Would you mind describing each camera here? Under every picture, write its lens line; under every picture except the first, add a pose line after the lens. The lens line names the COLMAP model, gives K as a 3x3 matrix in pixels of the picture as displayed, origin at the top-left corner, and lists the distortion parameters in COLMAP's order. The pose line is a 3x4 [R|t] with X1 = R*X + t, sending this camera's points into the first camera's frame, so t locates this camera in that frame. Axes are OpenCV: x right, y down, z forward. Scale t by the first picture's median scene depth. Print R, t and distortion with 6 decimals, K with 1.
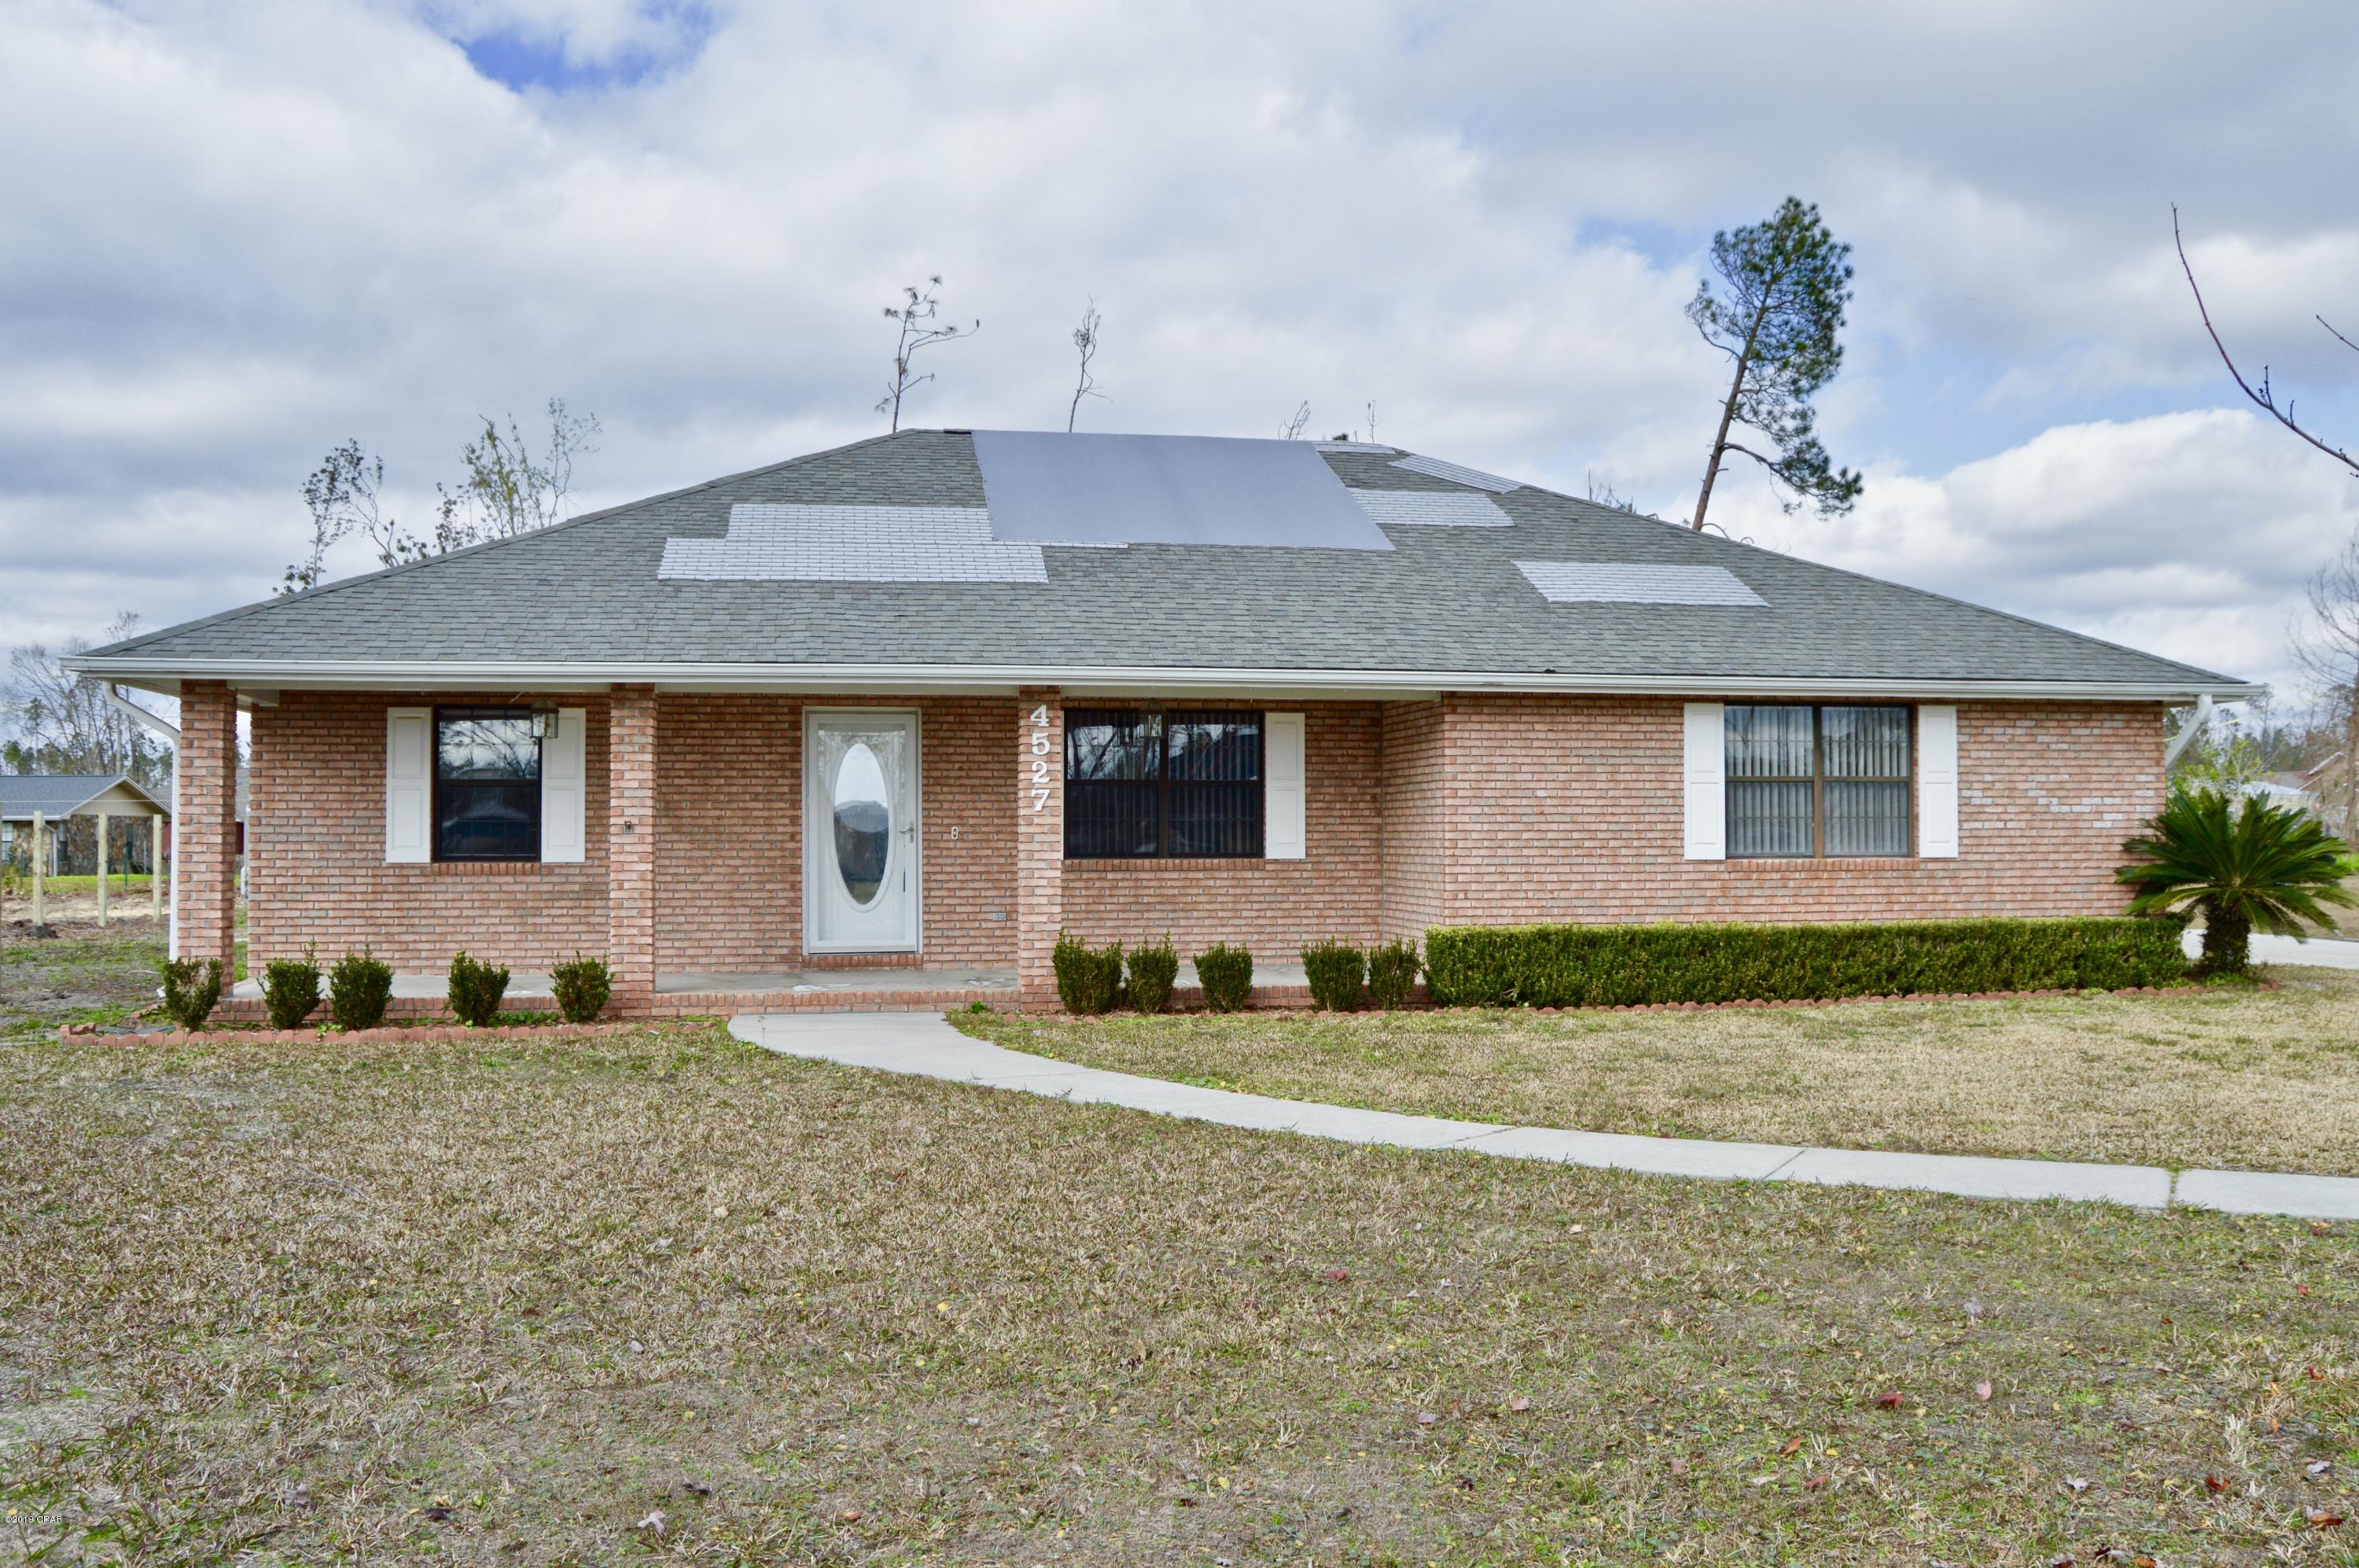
lens RADIAL K [[1924.0, 0, 1177.8], [0, 1924.0, 784.1], [0, 0, 1]] dist [-0.008647, -0.001098]
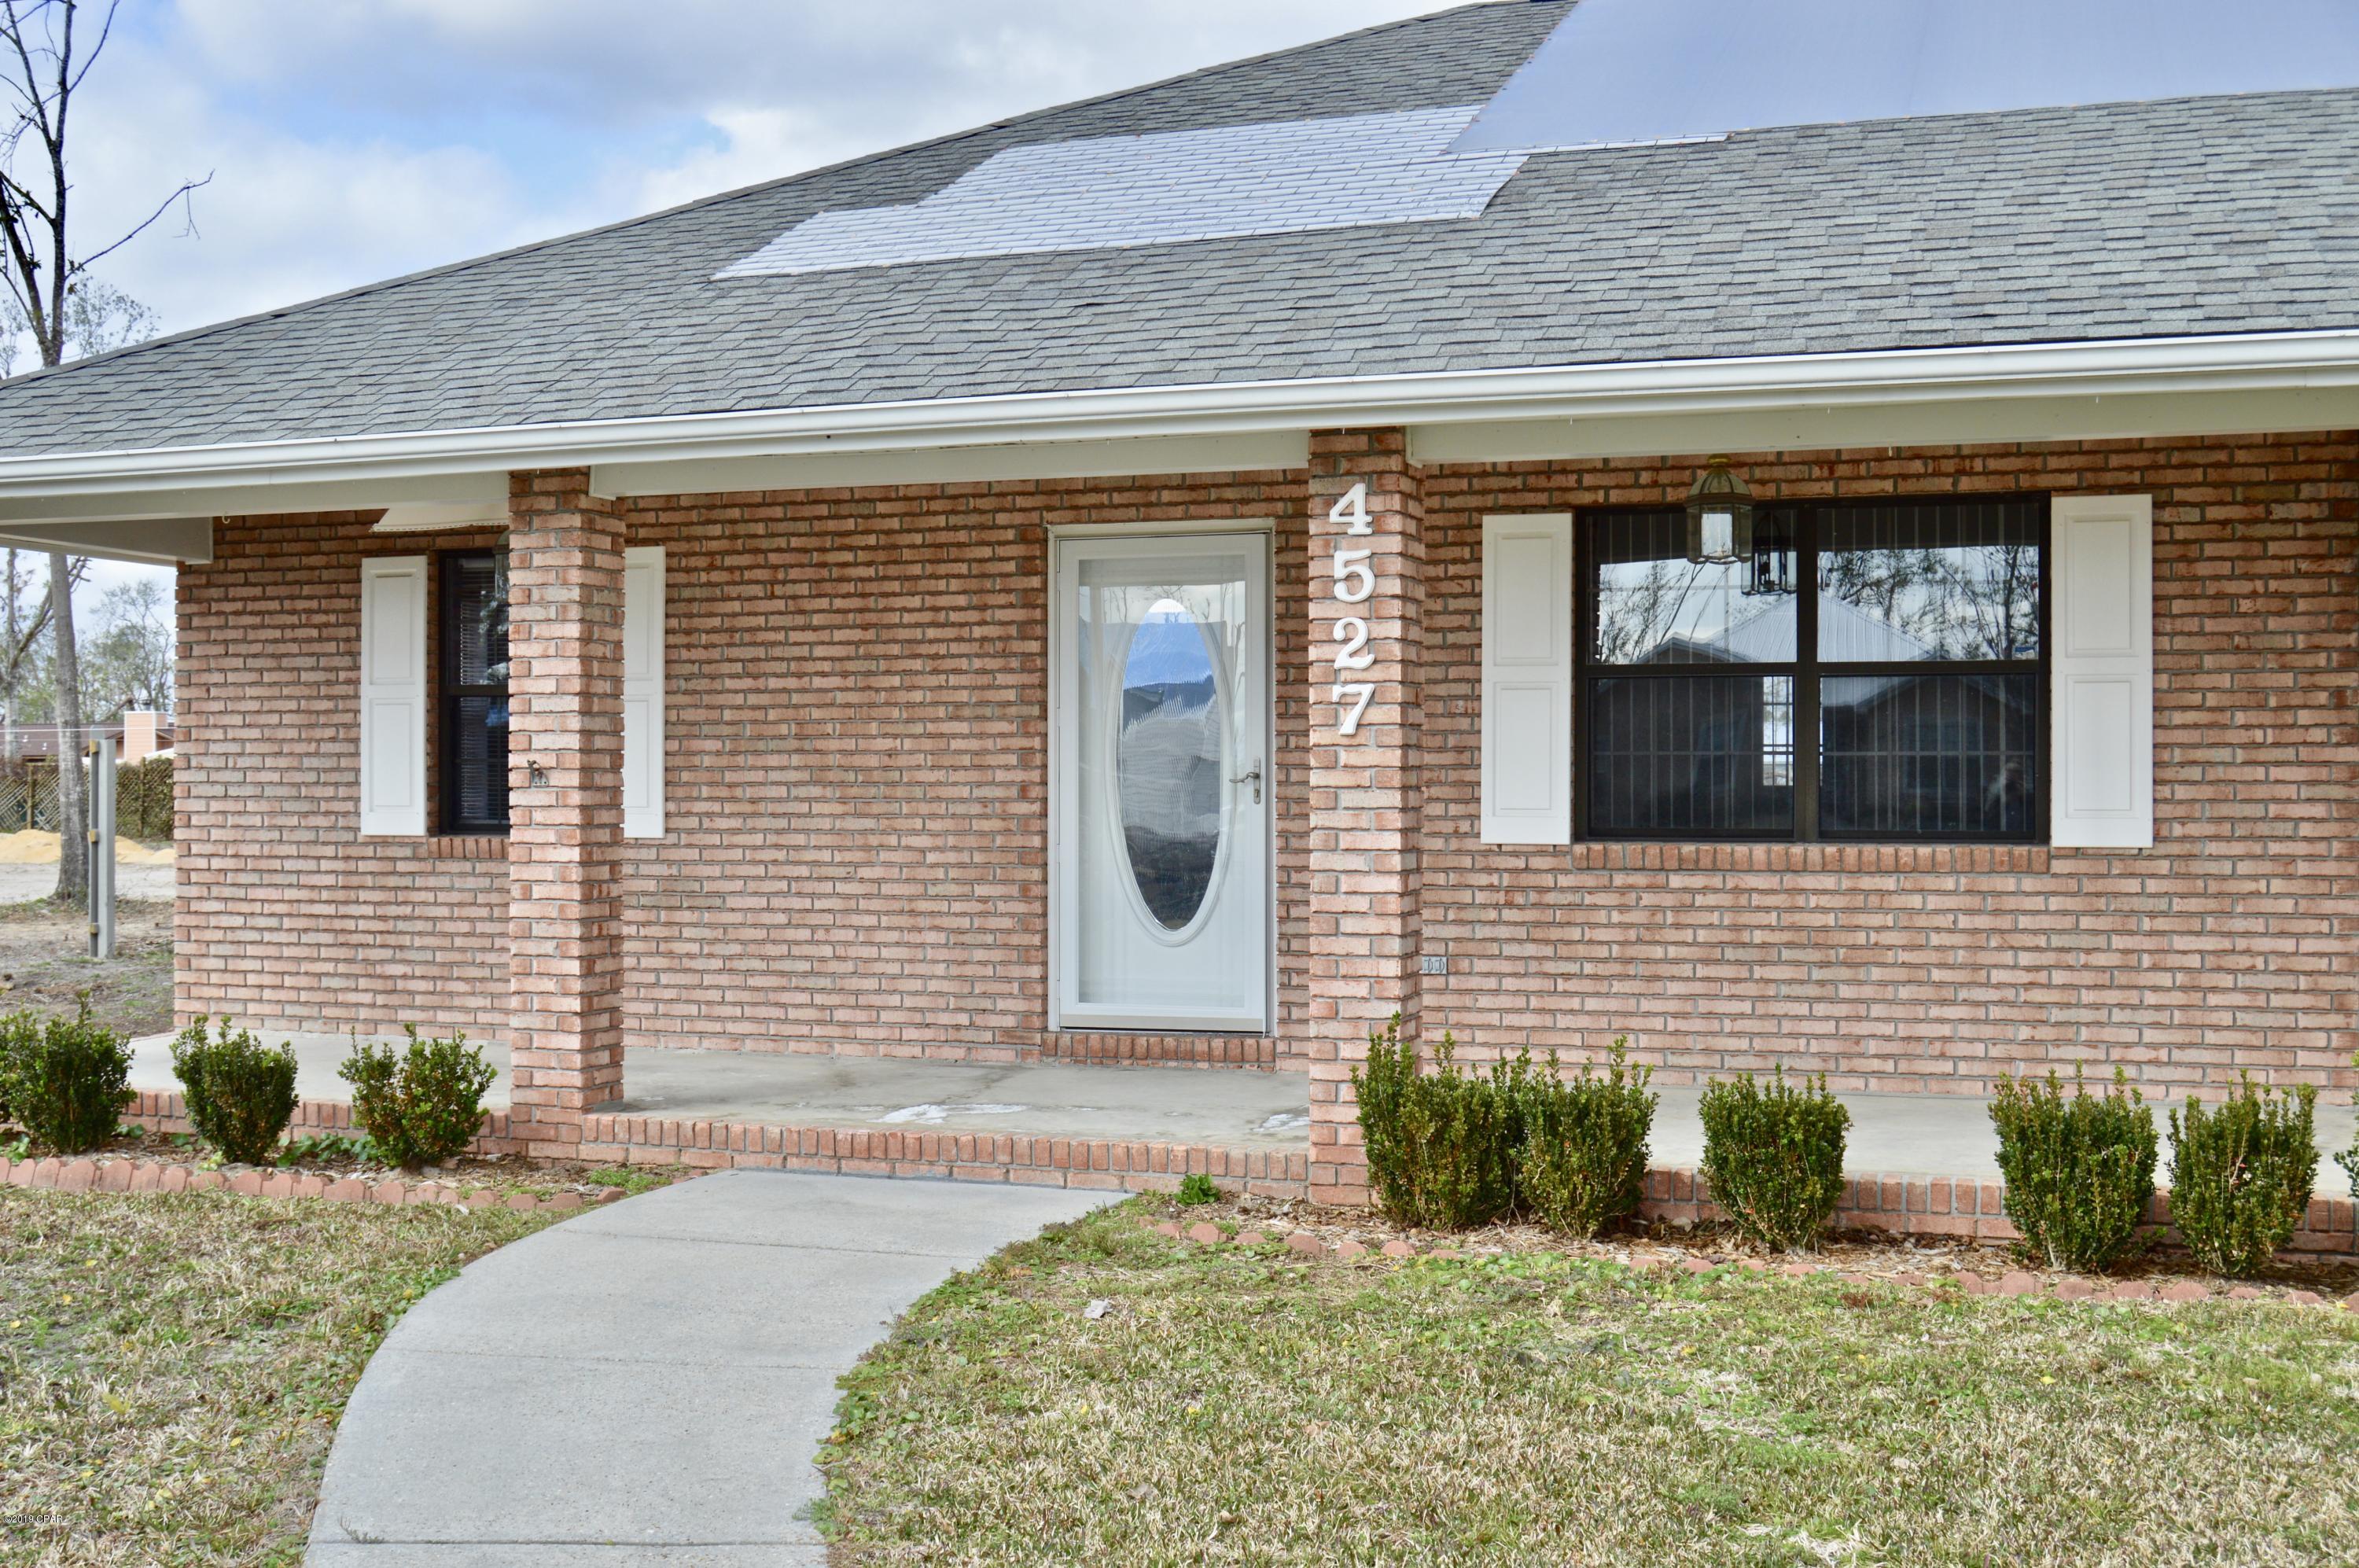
lens RADIAL K [[2542.7, 0, 1181.1], [0, 2542.7, 785.1], [0, 0, 1]] dist [-0.042770, 0.000000]
pose [[0.884485, 0.002716, -0.466560, 0.147037], [0.011498, 0.999552, 0.027618, 0.008655], [0.466426, -0.029792, 0.884058, 0.460717]]
